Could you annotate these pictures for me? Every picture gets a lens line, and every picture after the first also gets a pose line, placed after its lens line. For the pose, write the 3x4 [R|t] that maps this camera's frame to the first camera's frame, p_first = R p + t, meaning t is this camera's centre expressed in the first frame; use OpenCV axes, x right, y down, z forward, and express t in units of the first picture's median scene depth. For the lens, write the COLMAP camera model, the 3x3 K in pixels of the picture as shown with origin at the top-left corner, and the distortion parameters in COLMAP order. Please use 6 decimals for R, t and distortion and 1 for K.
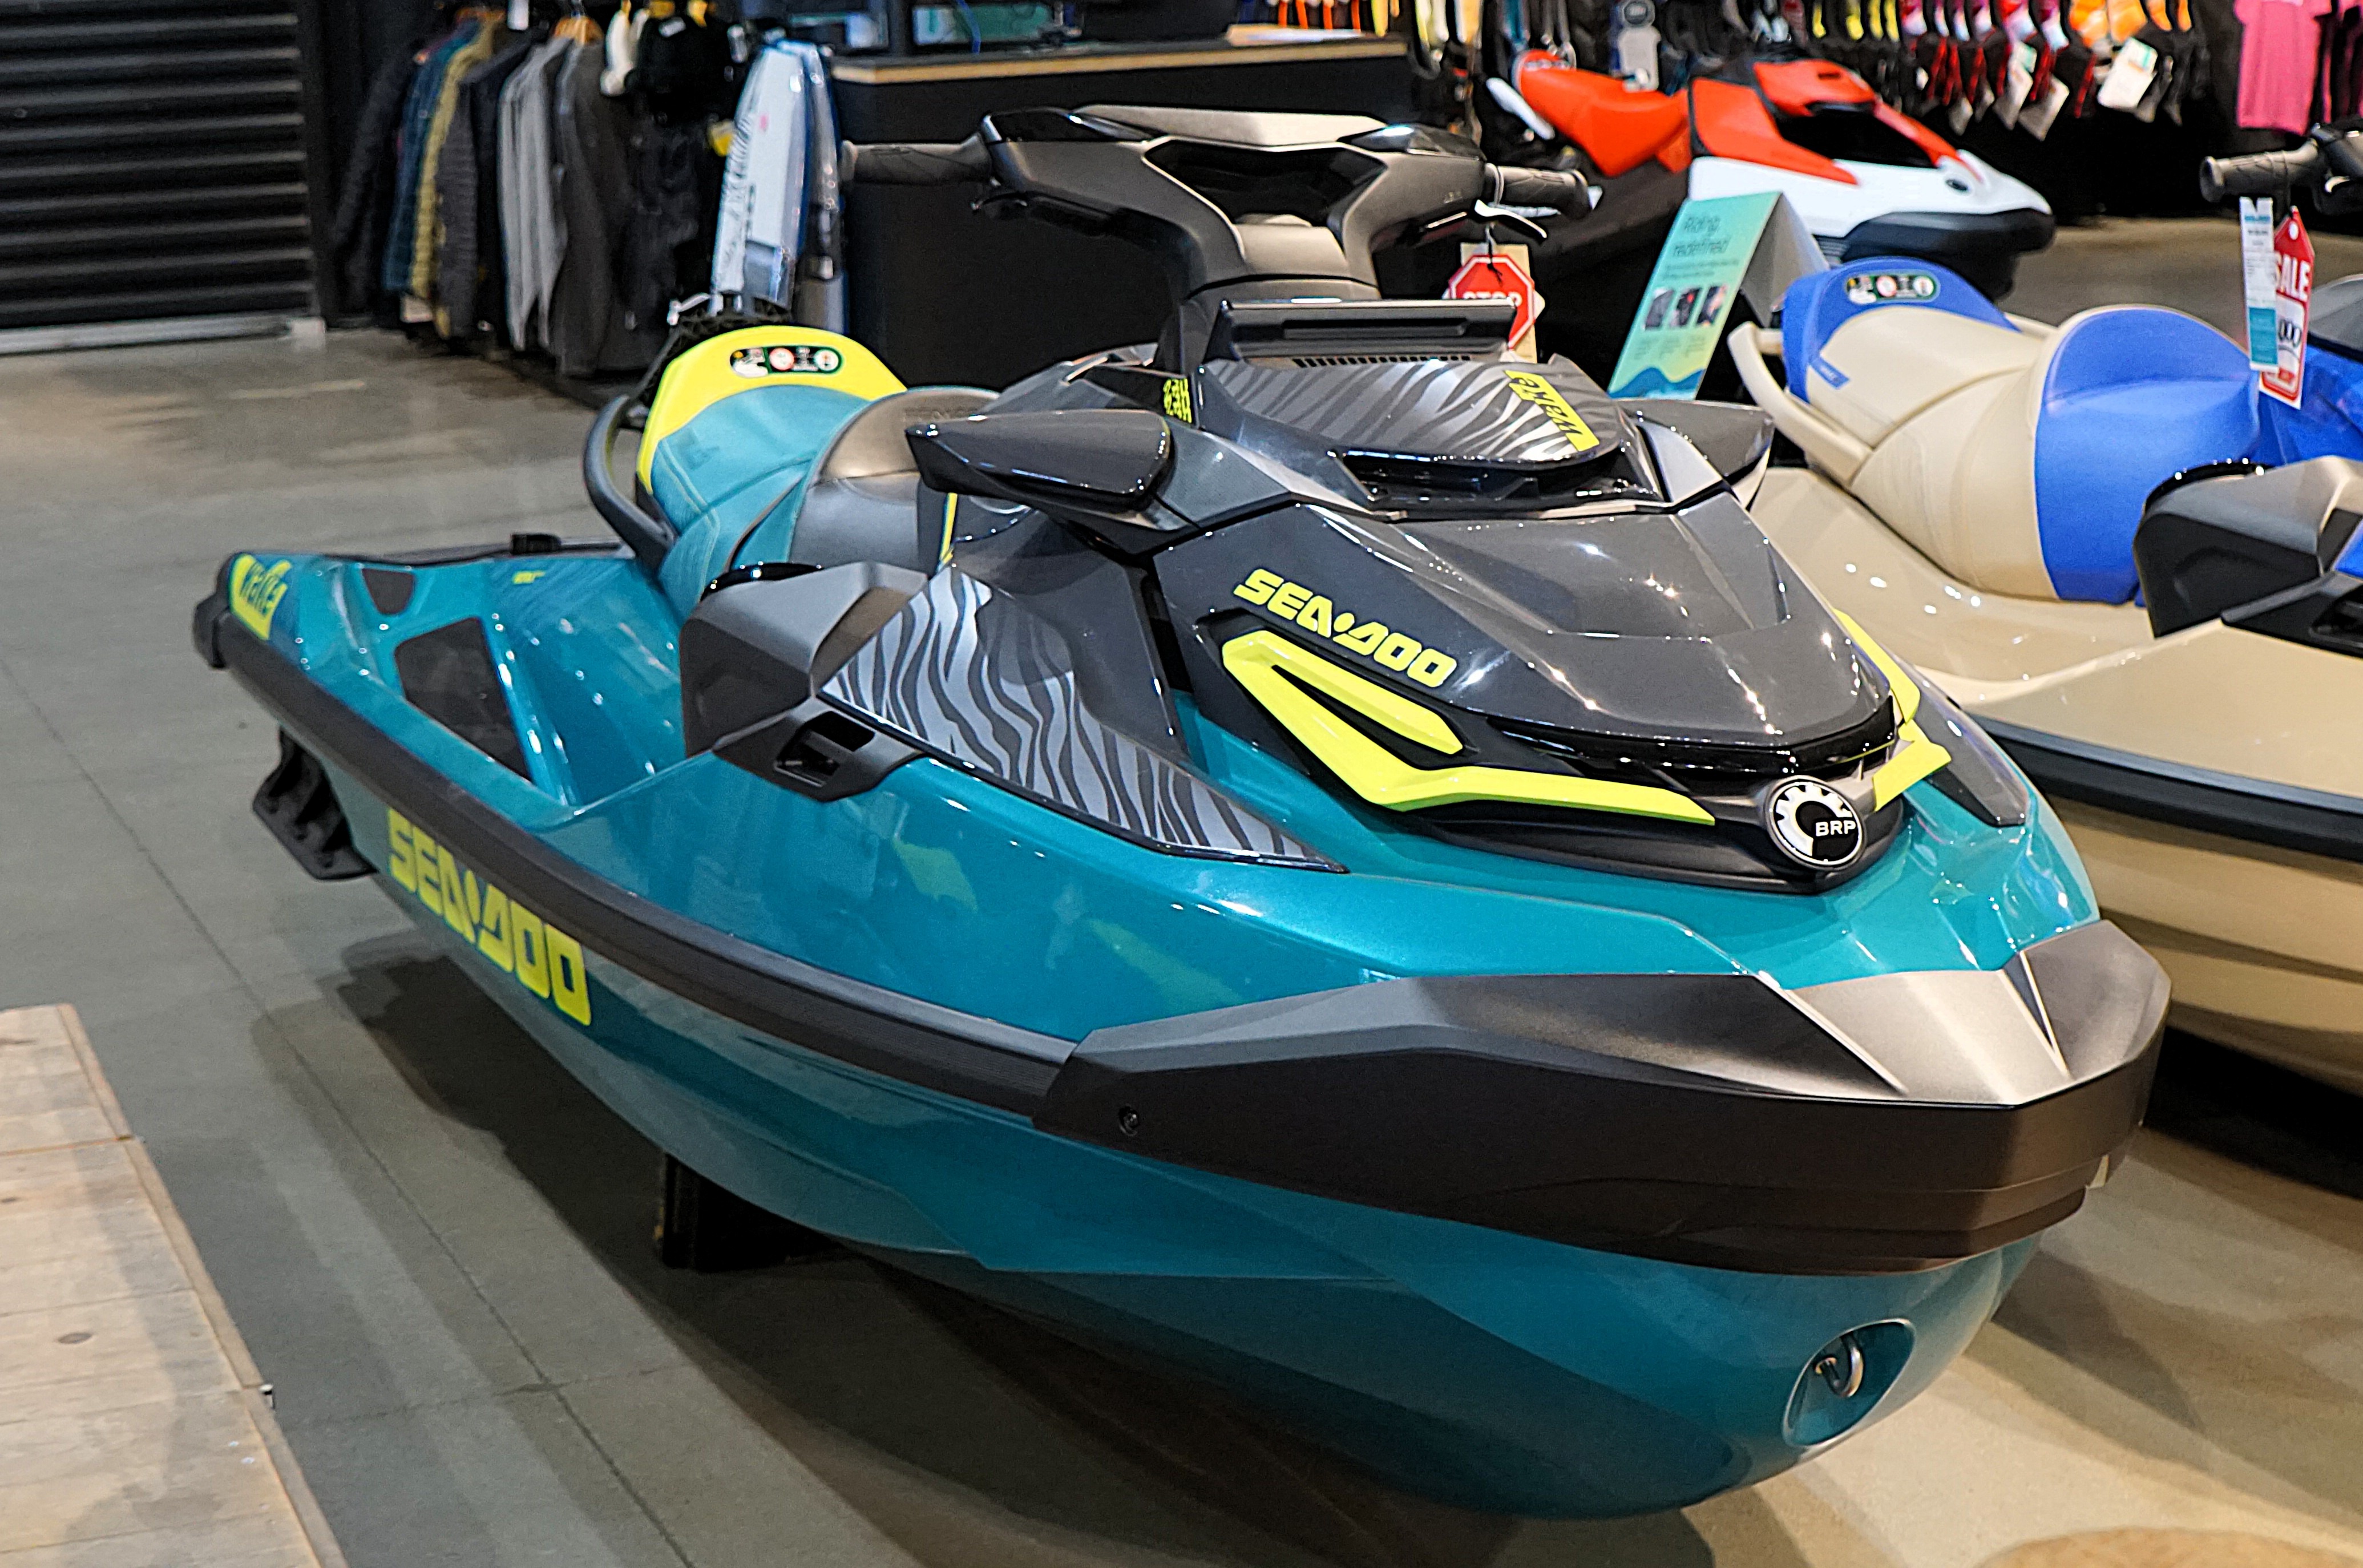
lens RADIAL K [[4364.8, 0, 1218.4], [0, 4364.8, 734.6], [0, 0, 1]] dist [-0.154630, 0.234130]
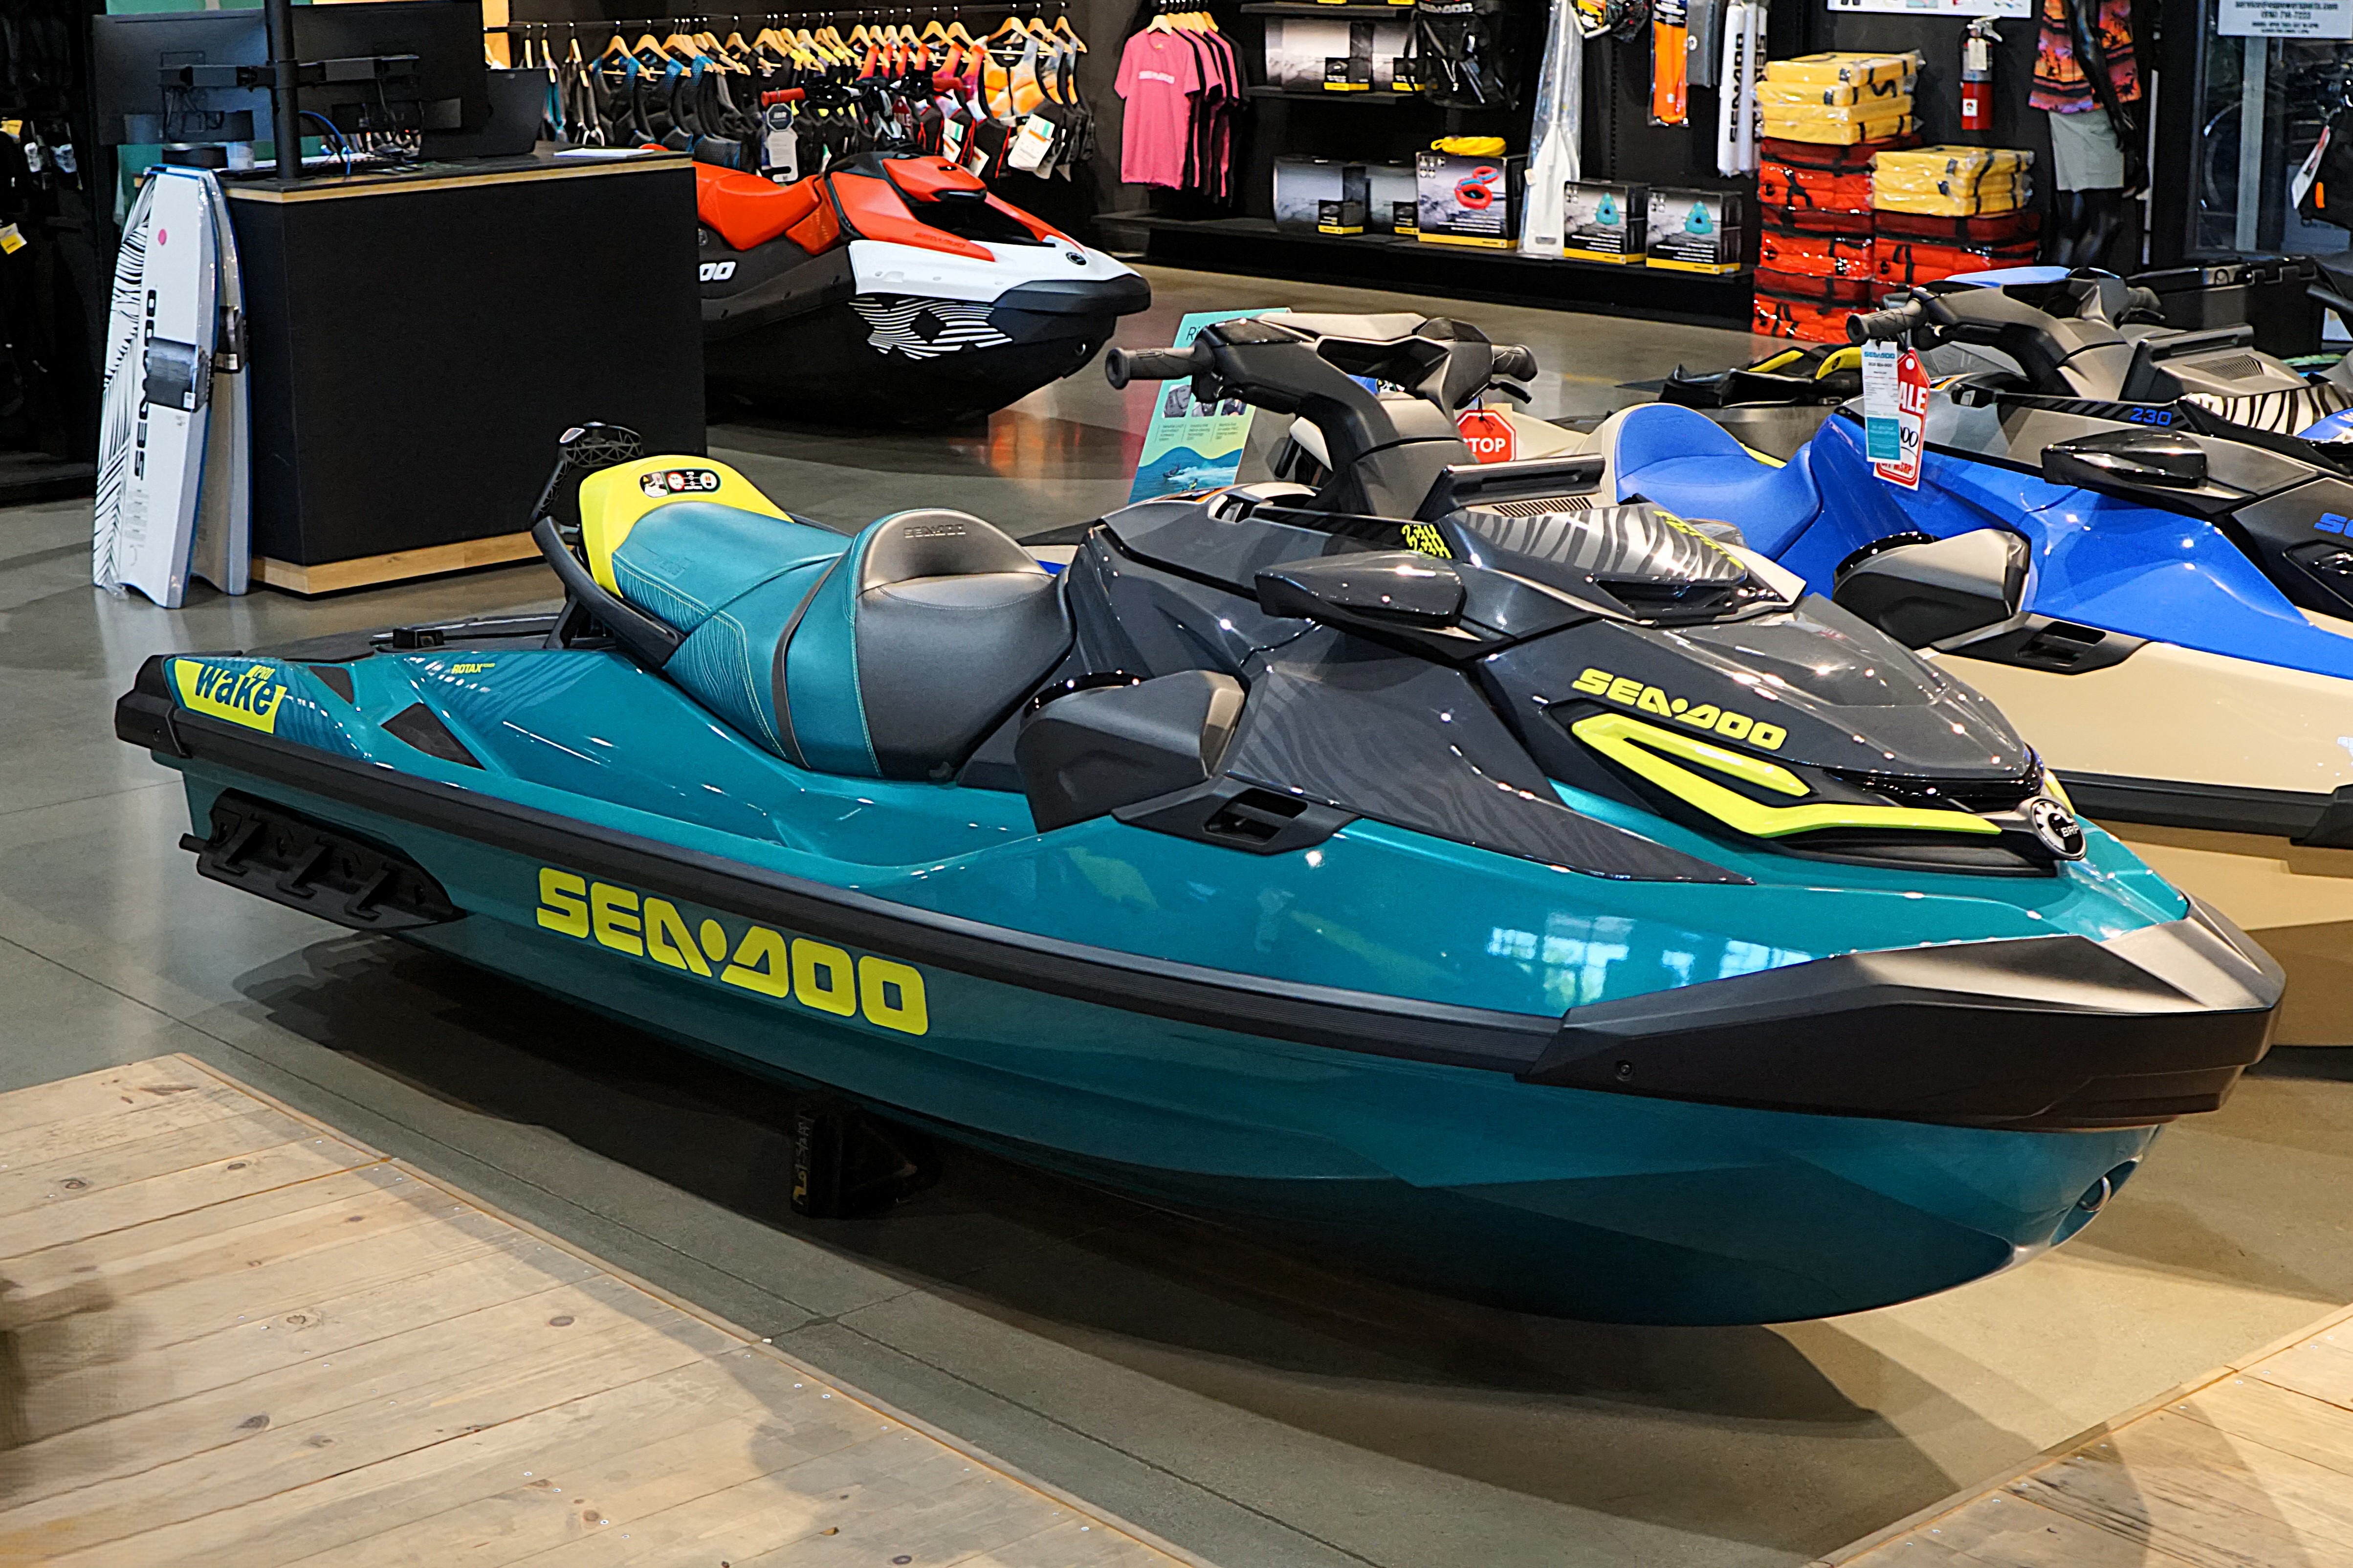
lens RADIAL K [[3819.3, 0, 1174.3], [0, 3819.3, 733.1], [0, 0, 1]] dist [-0.141470, 0.147902]
pose [[0.939764, -0.059394, 0.336623, -0.397966], [0.053388, 0.998207, 0.027078, -0.043276], [-0.337628, -0.007475, 0.941250, -0.079211]]
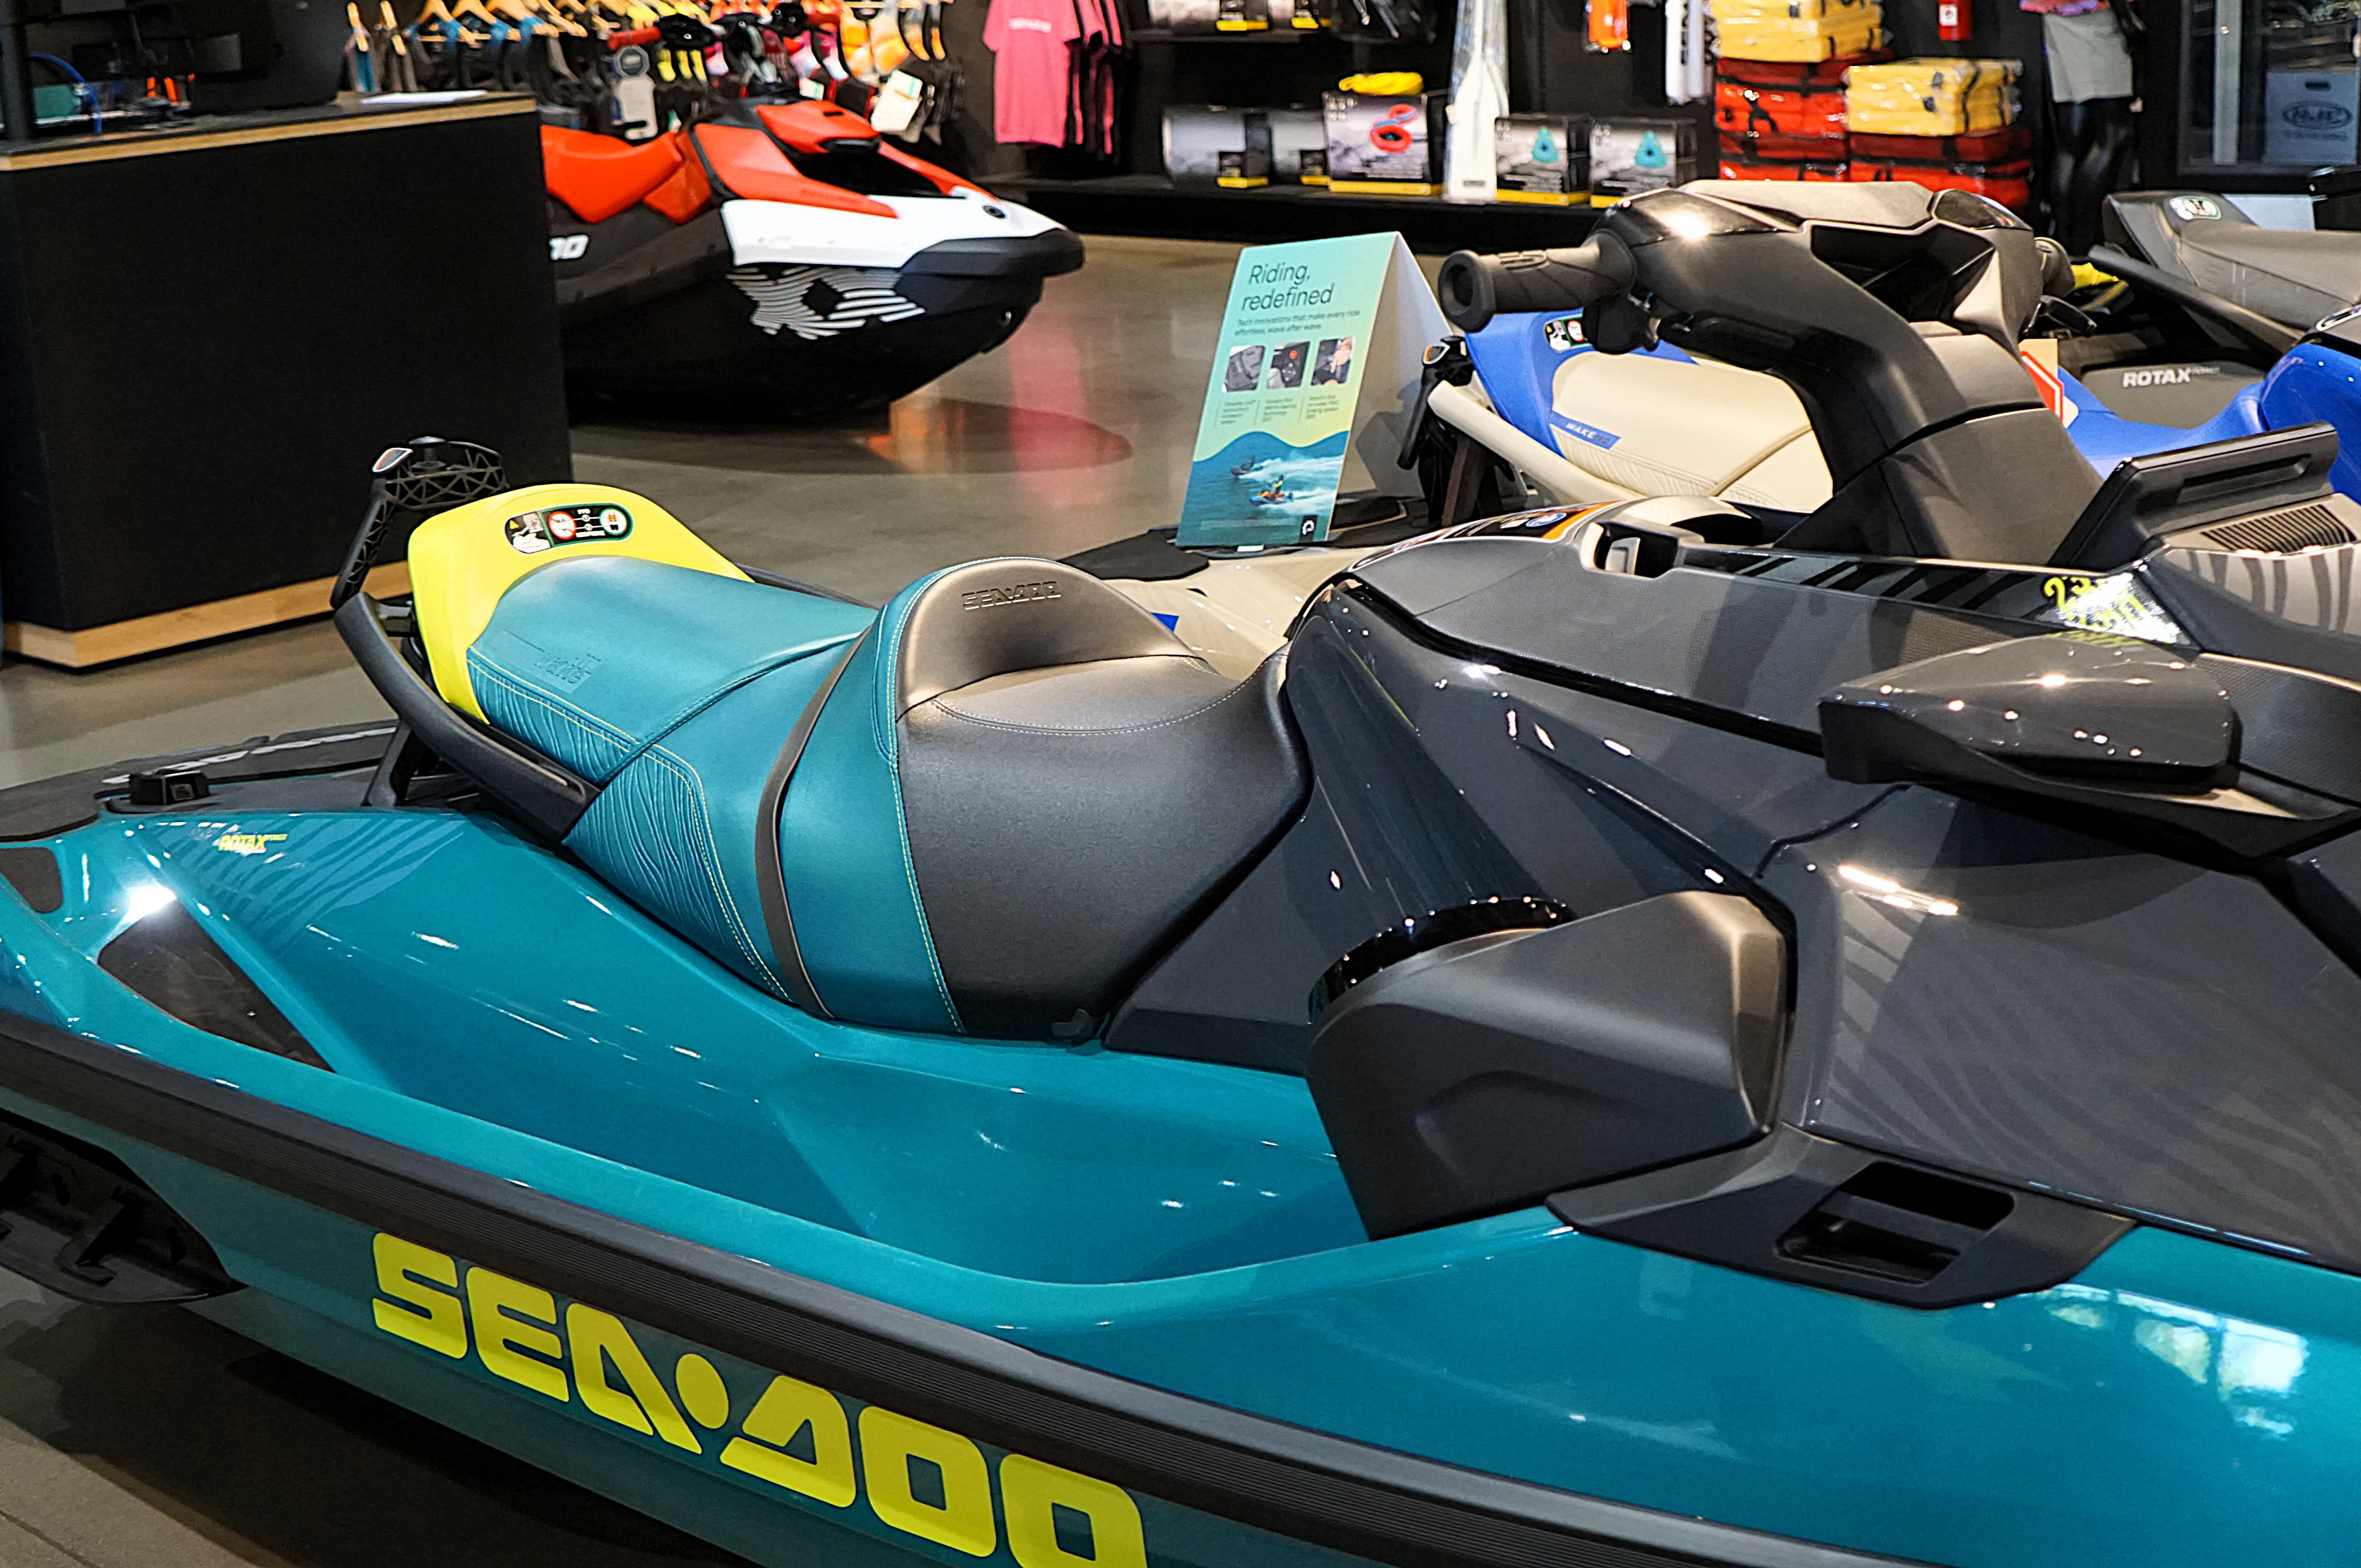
lens RADIAL K [[3496.4, 0, 1303.3], [0, 3496.4, 778.6], [0, 0, 1]] dist [-0.133968, 0.126390]
pose [[0.901458, -0.117683, 0.416562, -0.290303], [0.100848, 0.992951, 0.062279, -0.078976], [-0.420955, -0.014133, 0.906971, 0.451001]]
